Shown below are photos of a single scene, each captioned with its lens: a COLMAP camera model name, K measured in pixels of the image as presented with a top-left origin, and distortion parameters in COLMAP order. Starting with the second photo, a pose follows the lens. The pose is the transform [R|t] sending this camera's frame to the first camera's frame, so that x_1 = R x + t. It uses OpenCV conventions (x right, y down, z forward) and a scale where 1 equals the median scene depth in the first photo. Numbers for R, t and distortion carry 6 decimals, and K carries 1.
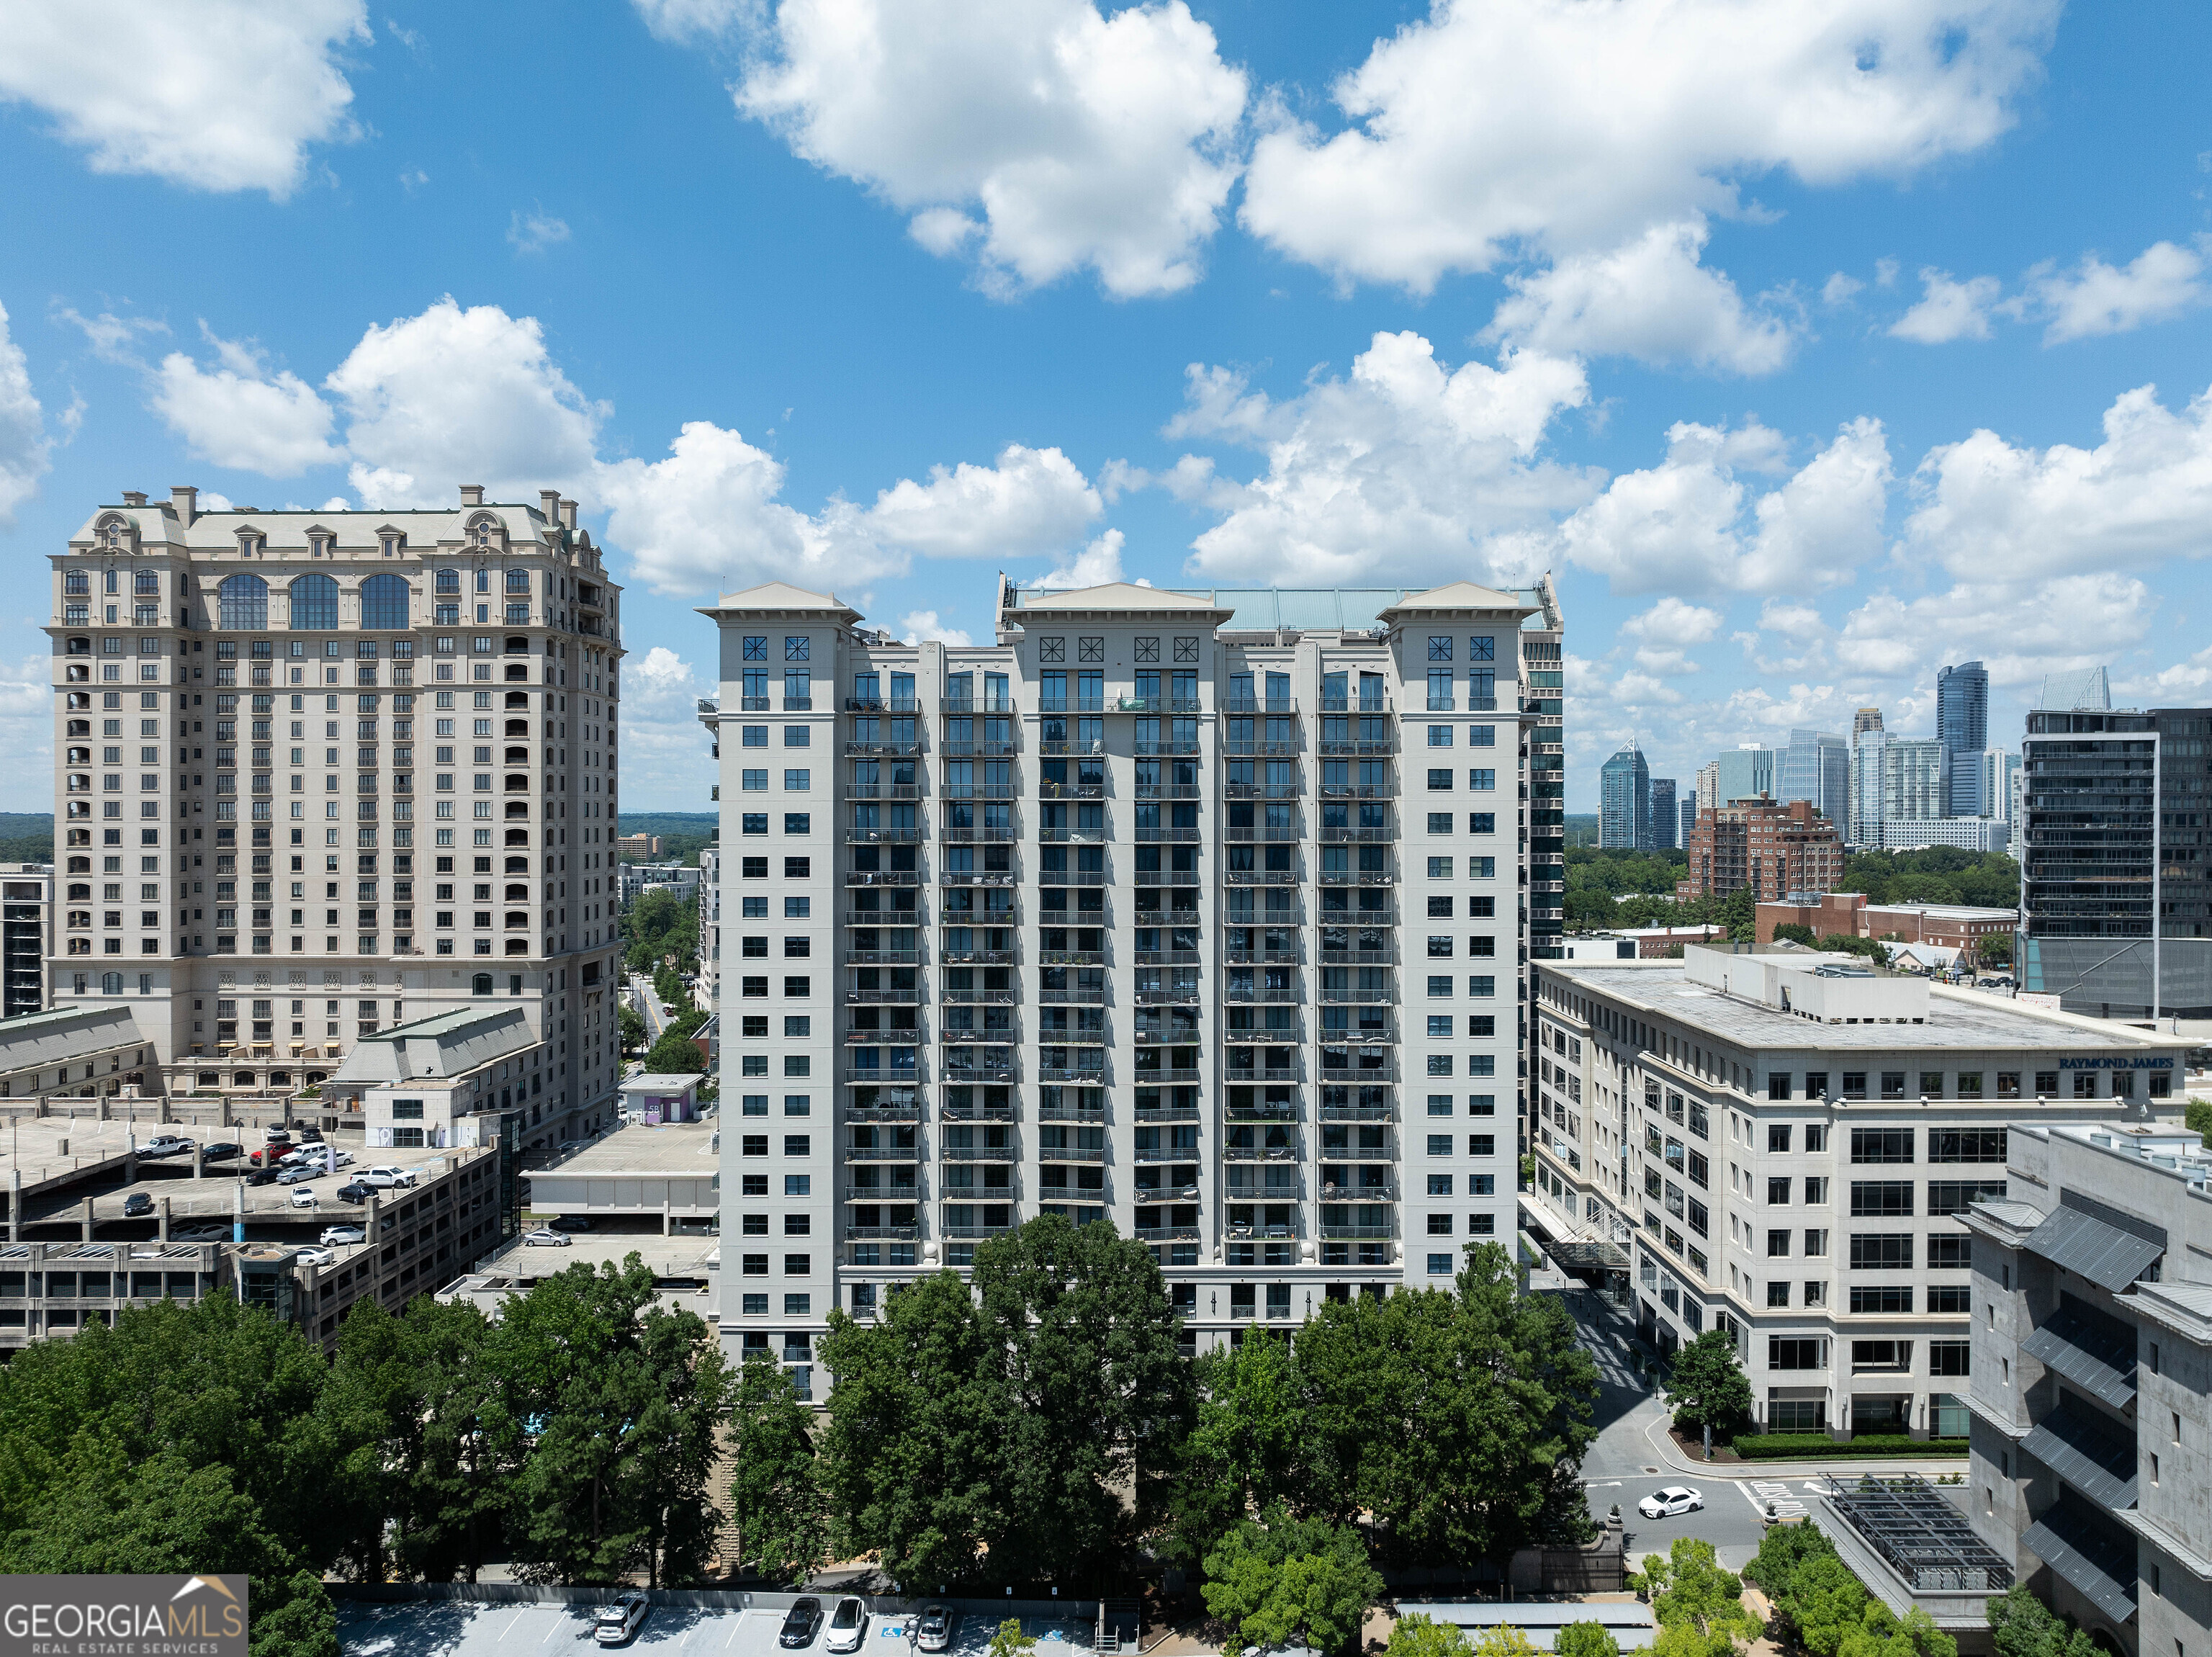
lens RADIAL K [[1538.8, 0, 1106.0], [0, 1538.8, 828.5], [0, 0, 1]] dist [-0.017990, -0.003328]
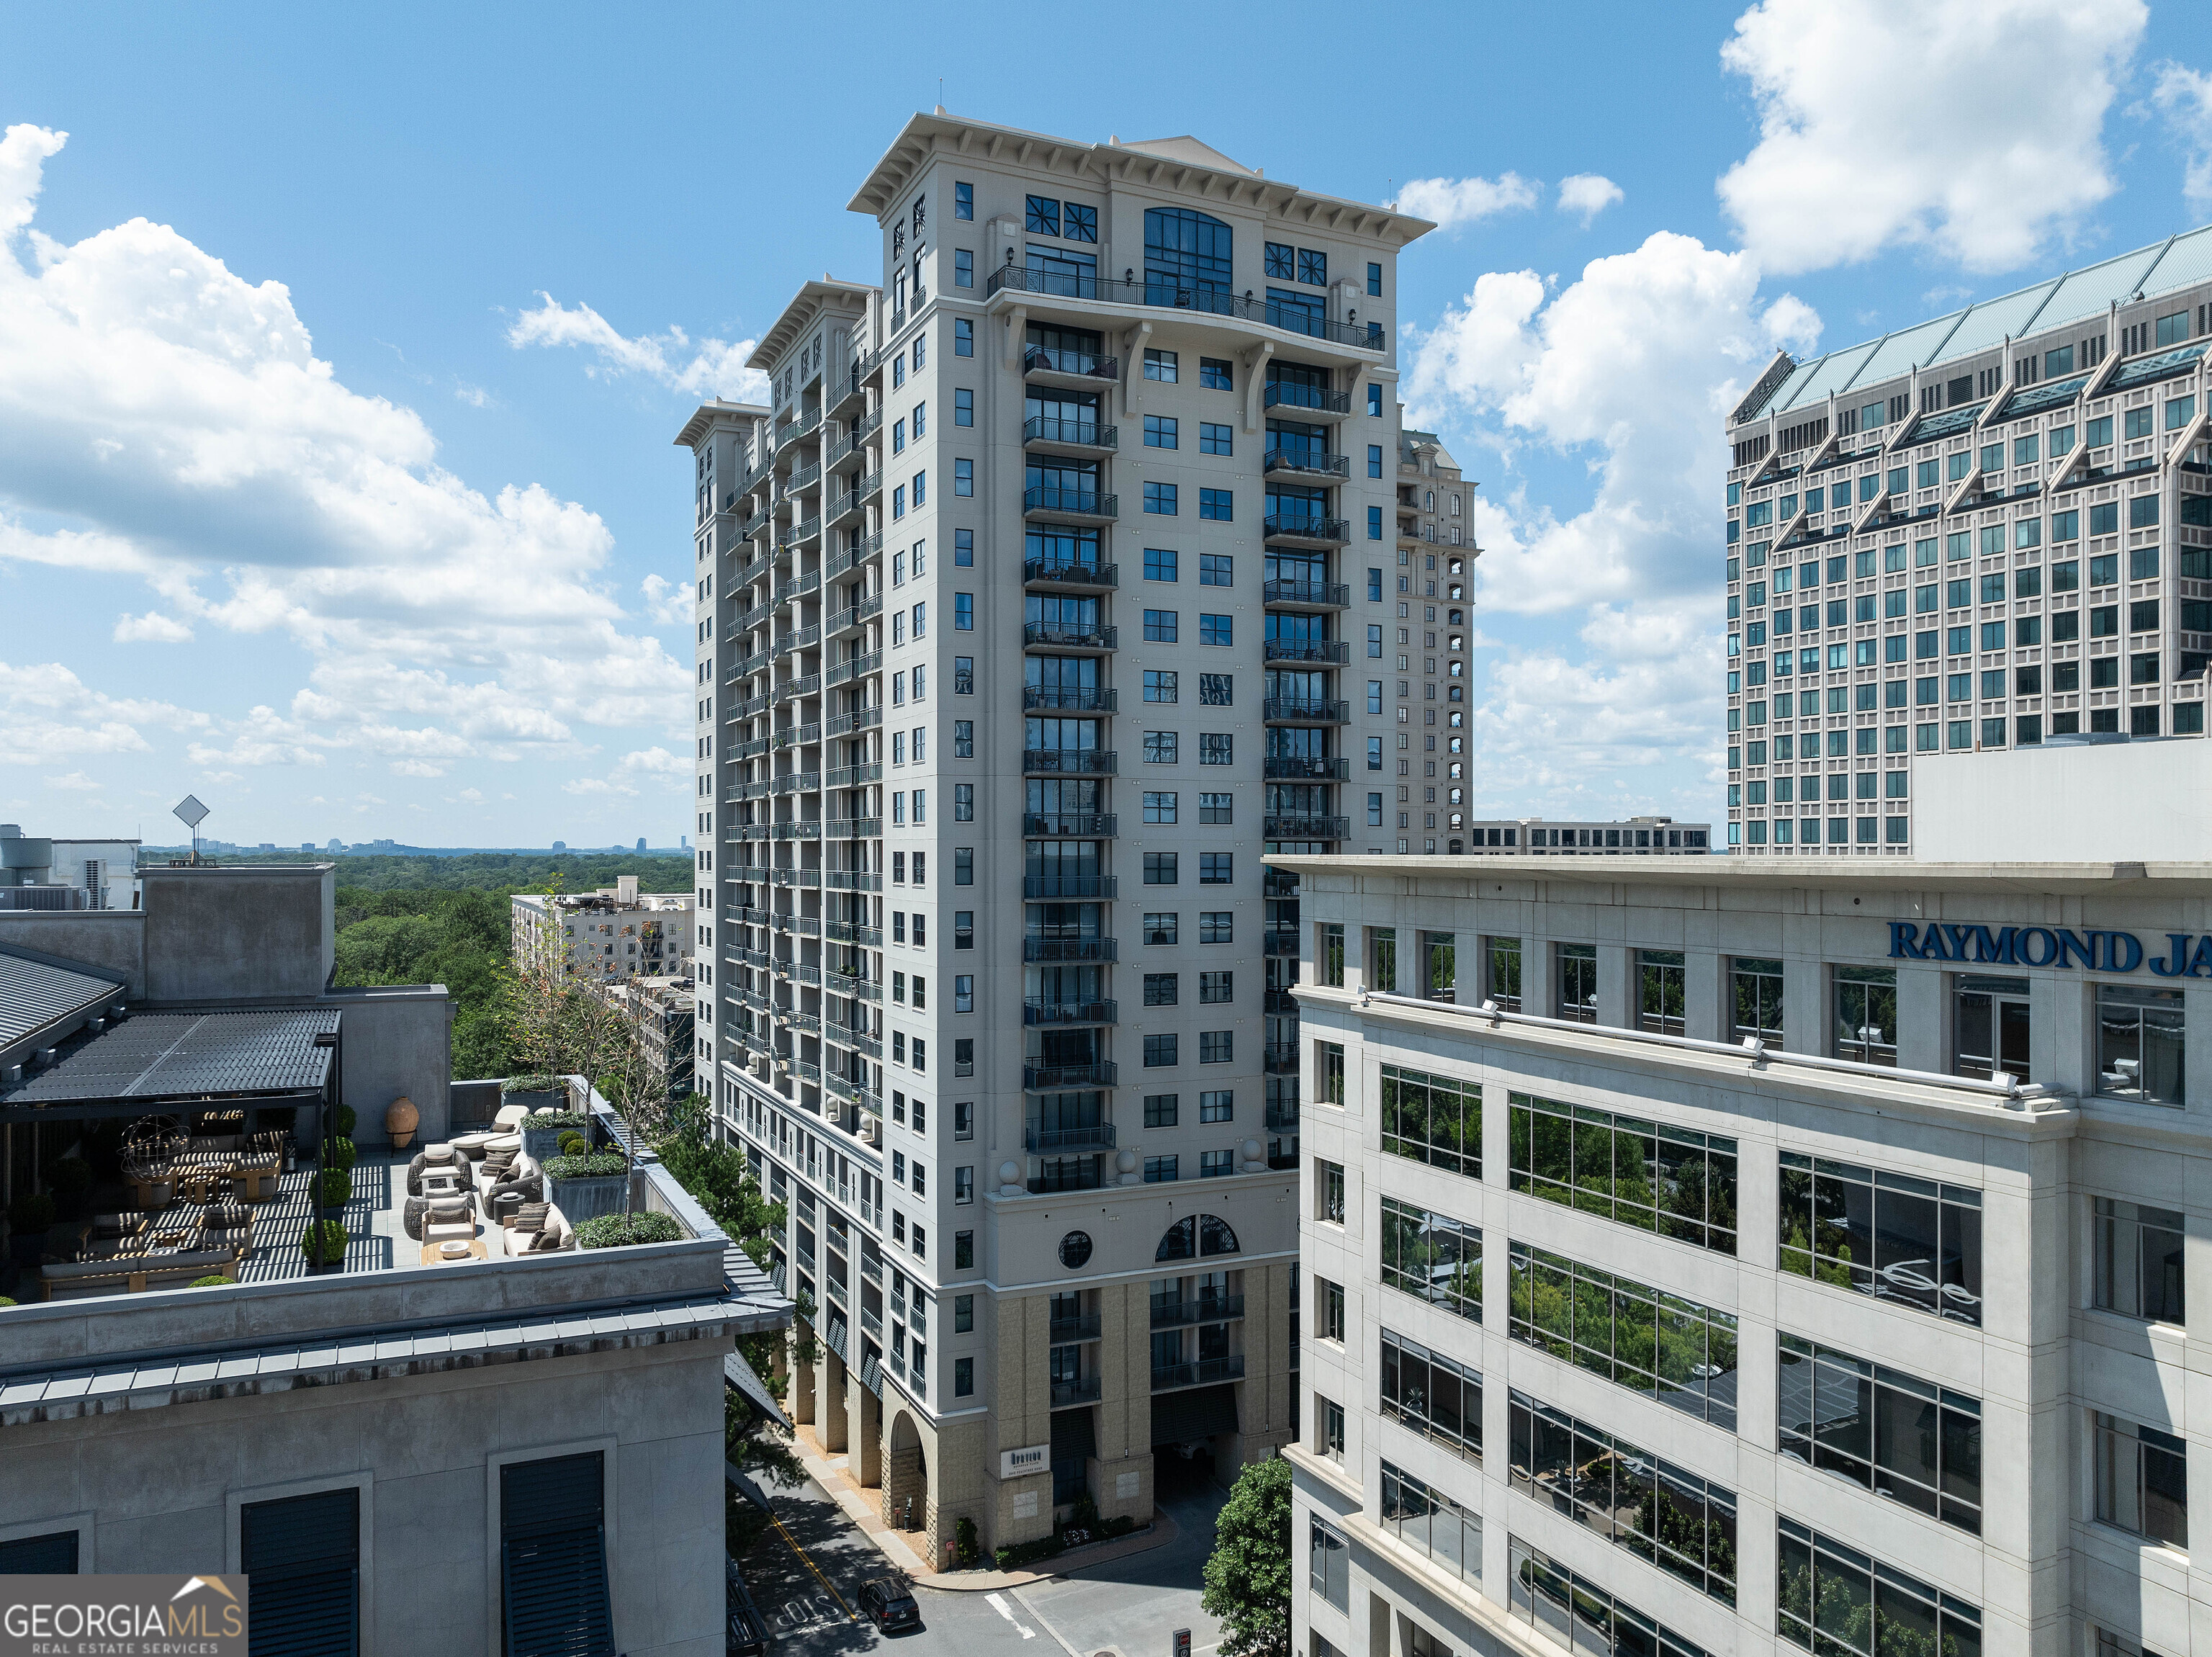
lens RADIAL K [[1538.8, 0, 1106.0], [0, 1538.8, 828.5], [0, 0, 1]] dist [-0.017990, -0.003328]
pose [[0.442013, -0.010117, -0.896952, 0.818860], [-0.006815, 0.999870, -0.014636, 0.139887], [0.896983, 0.012582, 0.441886, 0.753891]]
